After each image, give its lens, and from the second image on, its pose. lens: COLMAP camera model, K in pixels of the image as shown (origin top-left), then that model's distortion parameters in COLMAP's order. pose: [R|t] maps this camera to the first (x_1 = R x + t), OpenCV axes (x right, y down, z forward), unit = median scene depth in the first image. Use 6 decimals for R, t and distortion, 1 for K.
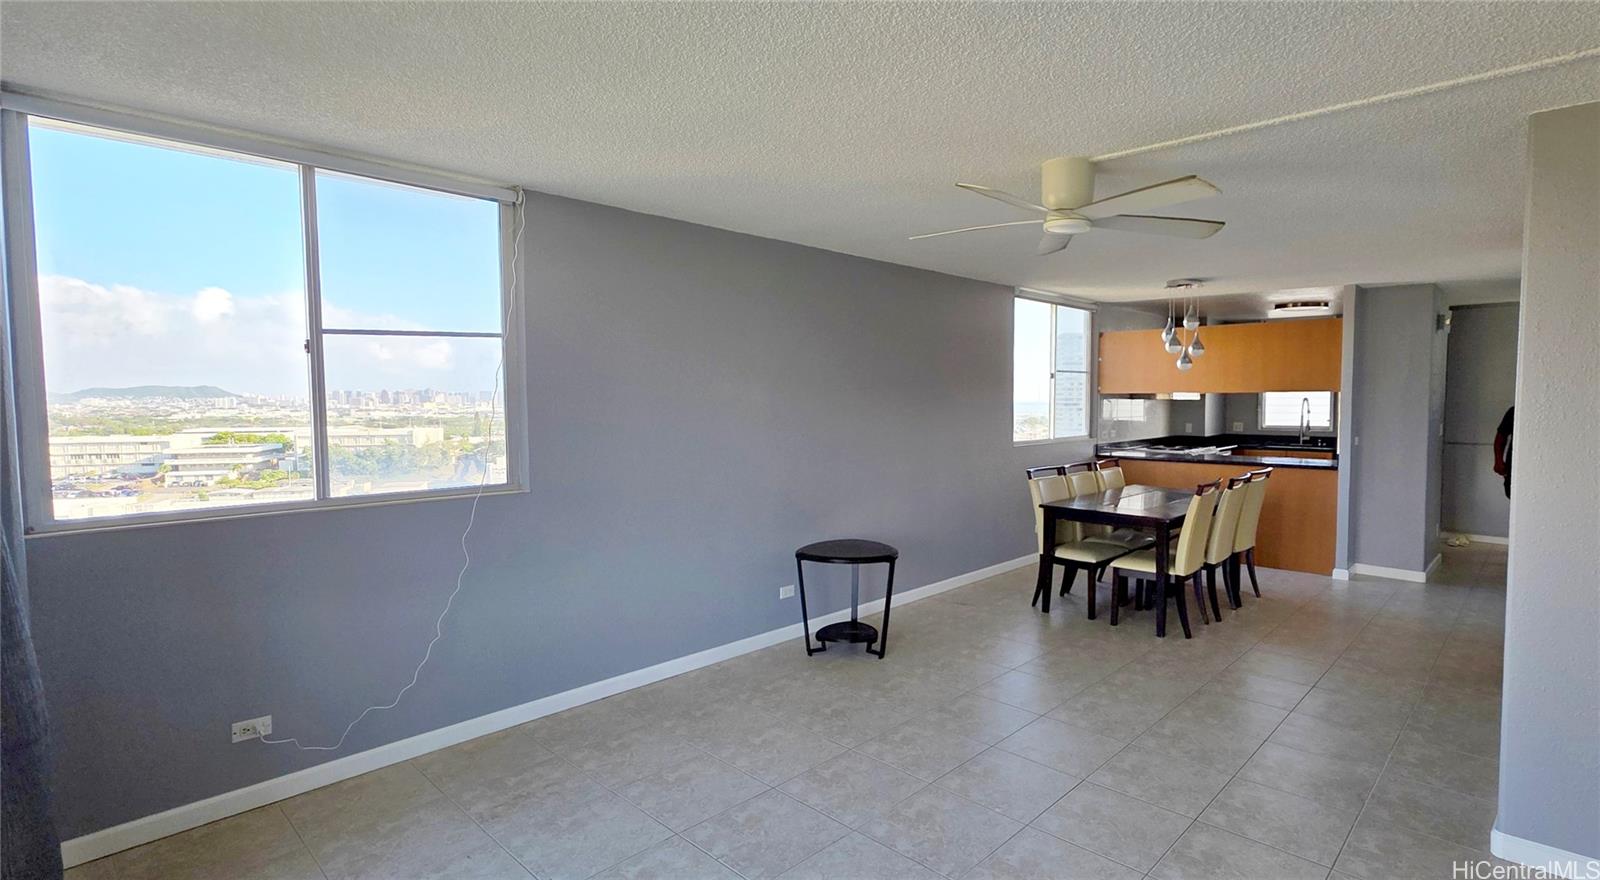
lens RADIAL K [[805.0, 0, 800.0], [0, 805.0, 440.0], [0, 0, 1]] dist [0.000057, -0.000084]
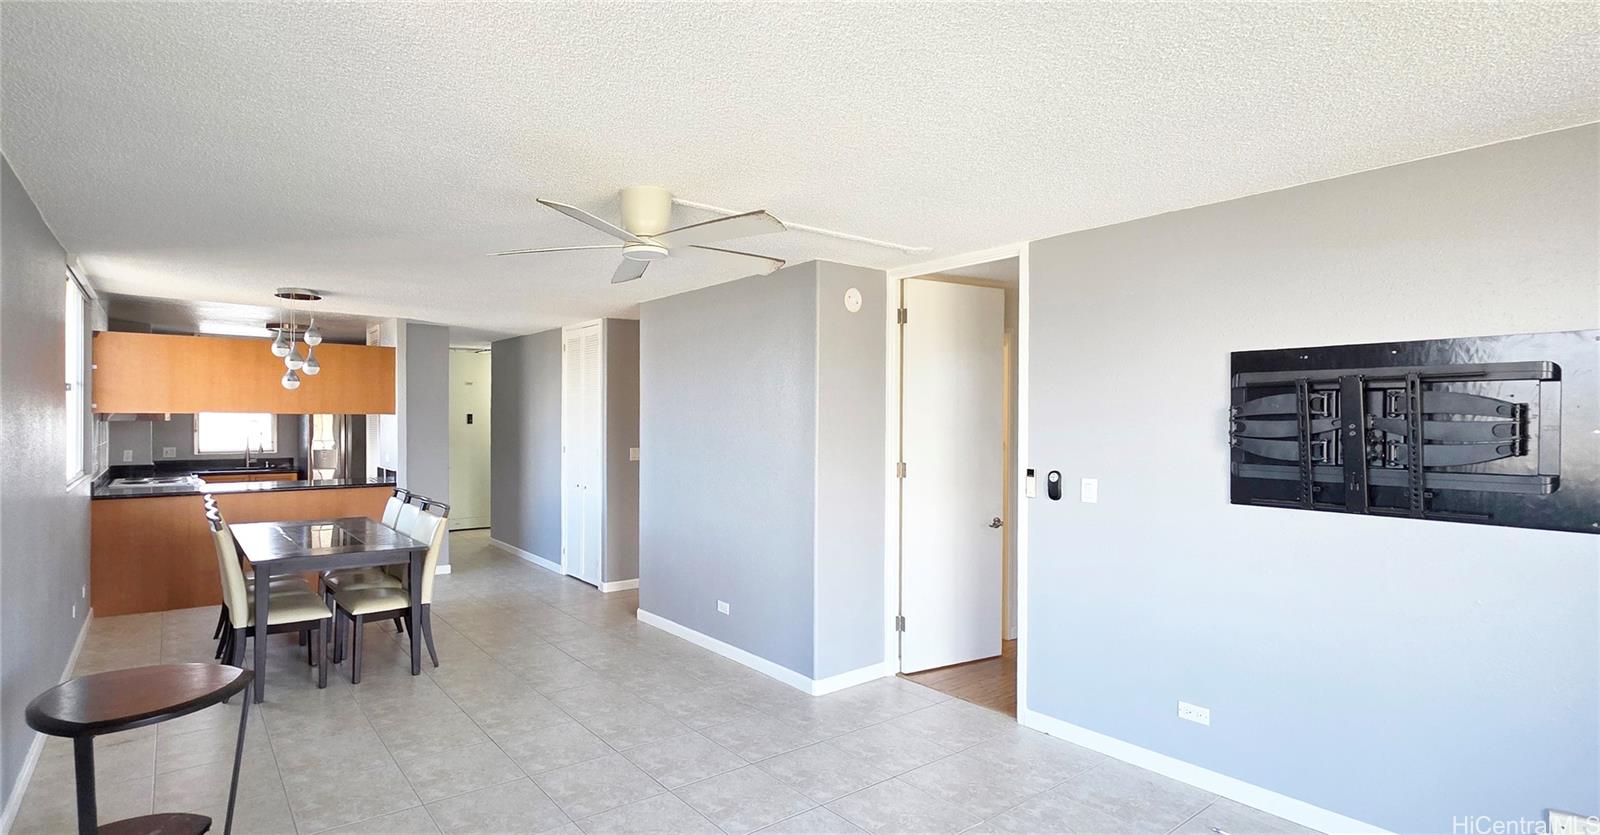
lens RADIAL K [[818.3, 0, 710.0], [0, 818.3, 418.2], [0, 0, 1]] dist [-0.000074, -0.000201]
pose [[0.123408, 0.002786, 0.992352, -0.394229], [0.049666, 0.998725, -0.008981, -0.024242], [-0.991112, 0.050395, 0.123113, 0.460855]]
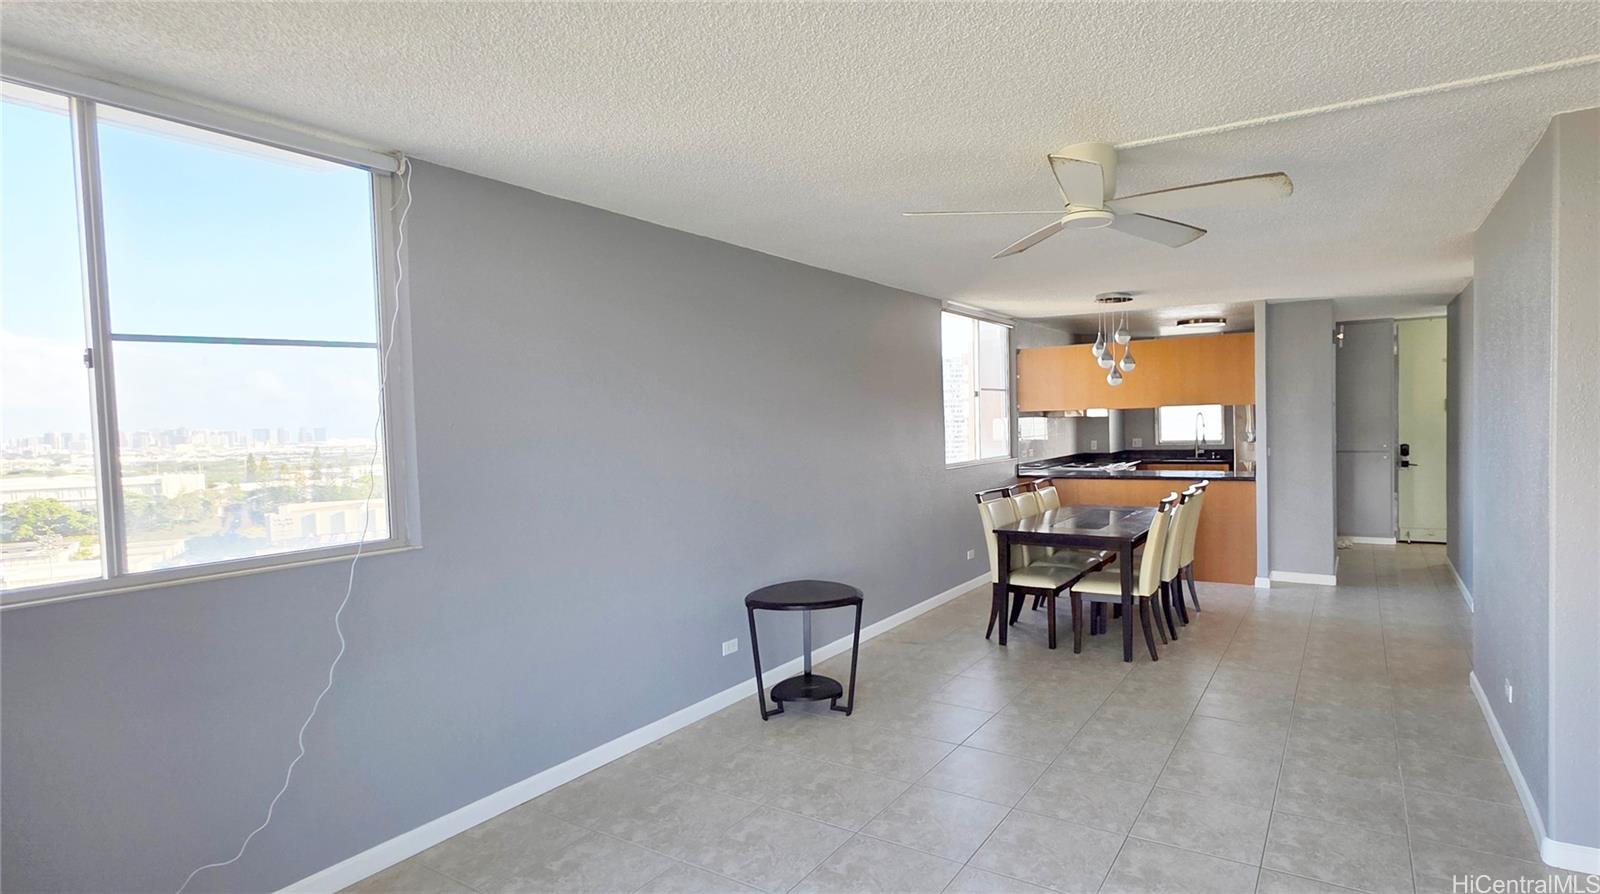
lens RADIAL K [[835.7, 0, 841.2], [0, 835.7, 451.0], [0, 0, 1]] dist [0.001557, 0.000421]
pose [[0.972155, -0.030286, 0.232373, -0.093936], [0.035346, 0.999219, -0.017642, -0.000329], [-0.231657, 0.025364, 0.972467, 0.092675]]
